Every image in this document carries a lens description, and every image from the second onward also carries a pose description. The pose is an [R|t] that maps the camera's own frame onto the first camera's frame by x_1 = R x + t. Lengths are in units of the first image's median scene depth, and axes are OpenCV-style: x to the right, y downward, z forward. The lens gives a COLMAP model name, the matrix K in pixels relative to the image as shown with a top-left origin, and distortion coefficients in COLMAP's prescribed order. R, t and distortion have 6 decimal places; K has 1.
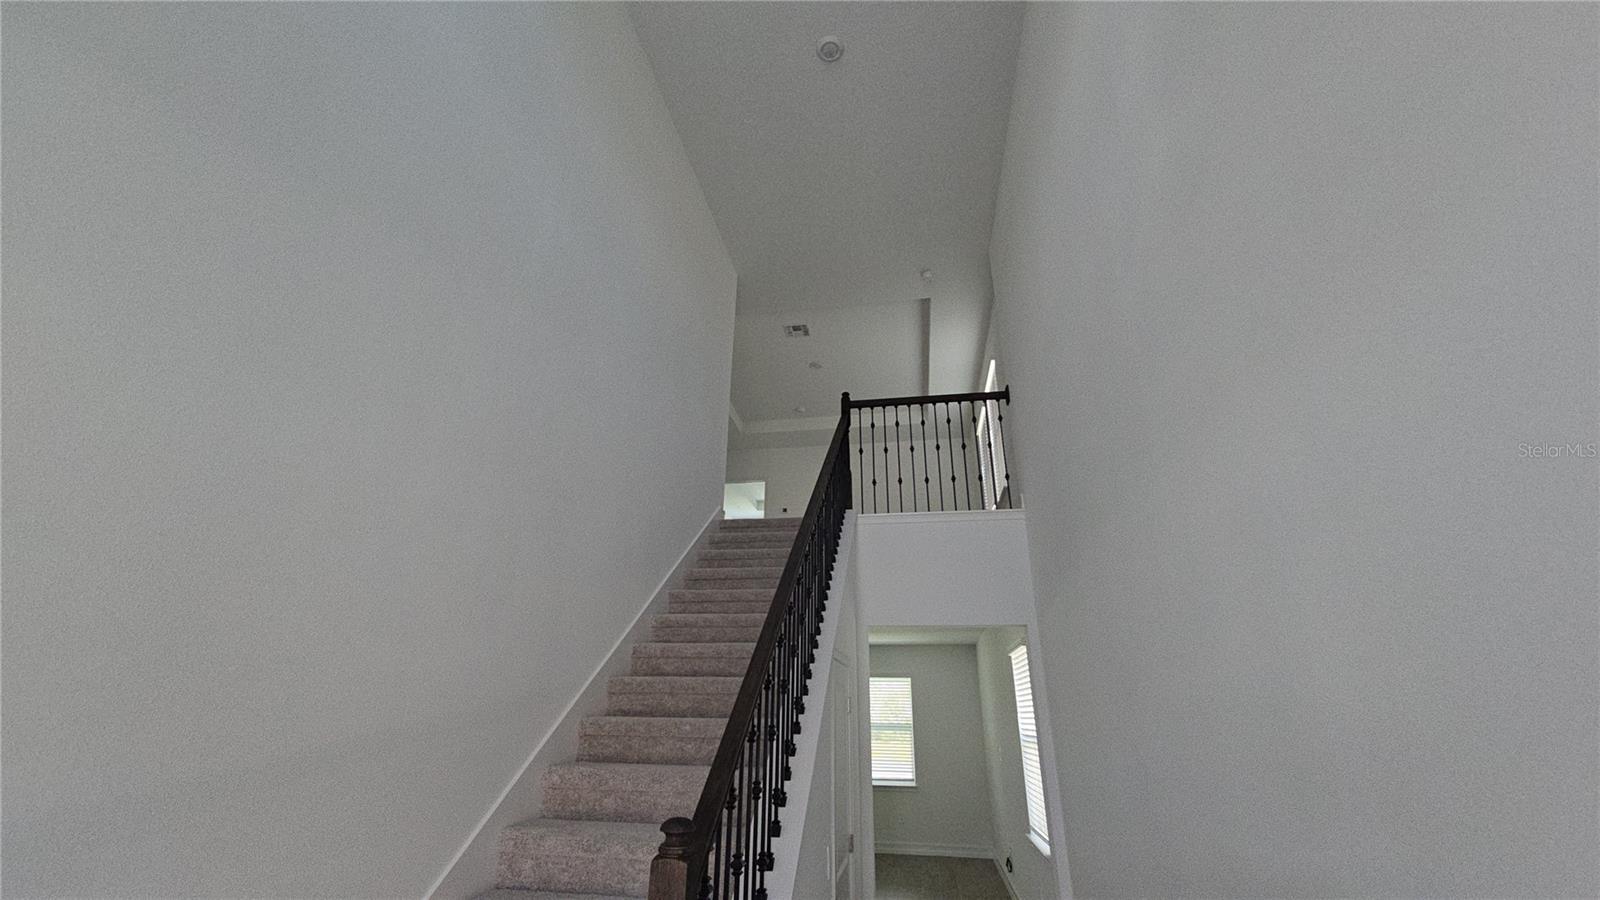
lens RADIAL K [[638.3, 0, 807.4], [0, 638.3, 453.1], [0, 0, 1]] dist [0.006653, -0.000231]
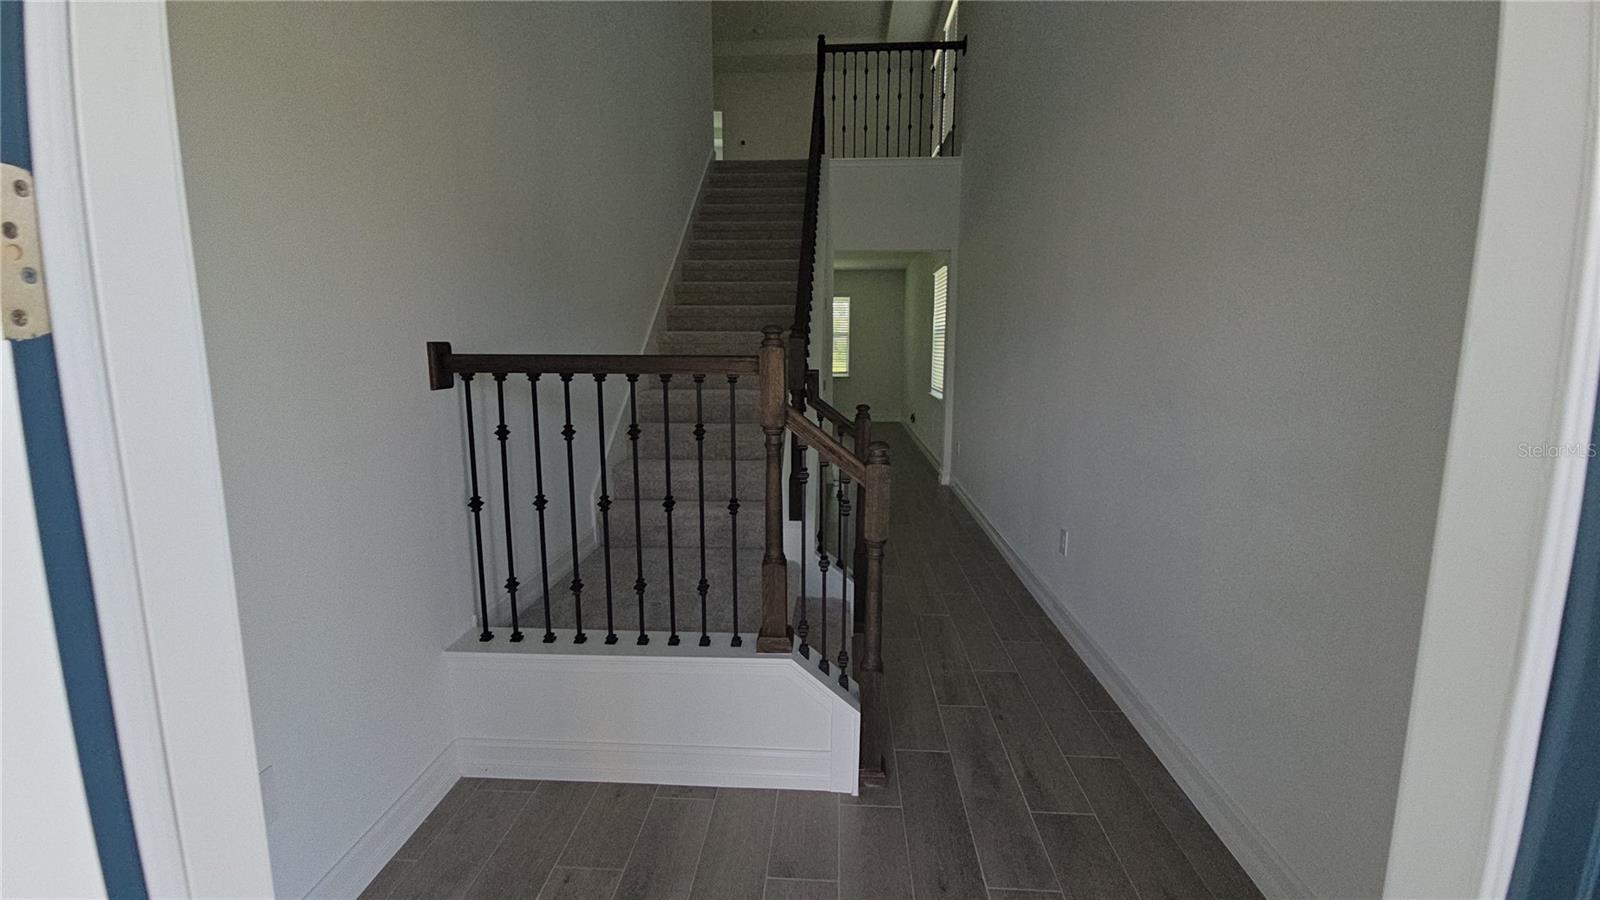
lens RADIAL K [[648.2, 0, 805.9], [0, 648.2, 440.9], [0, 0, 1]] dist [0.000345, -0.000825]
pose [[0.993701, -0.021875, 0.109907, -0.107462], [-0.037945, 0.857149, 0.513670, -0.071576], [-0.105443, -0.514605, 0.850919, -0.305823]]
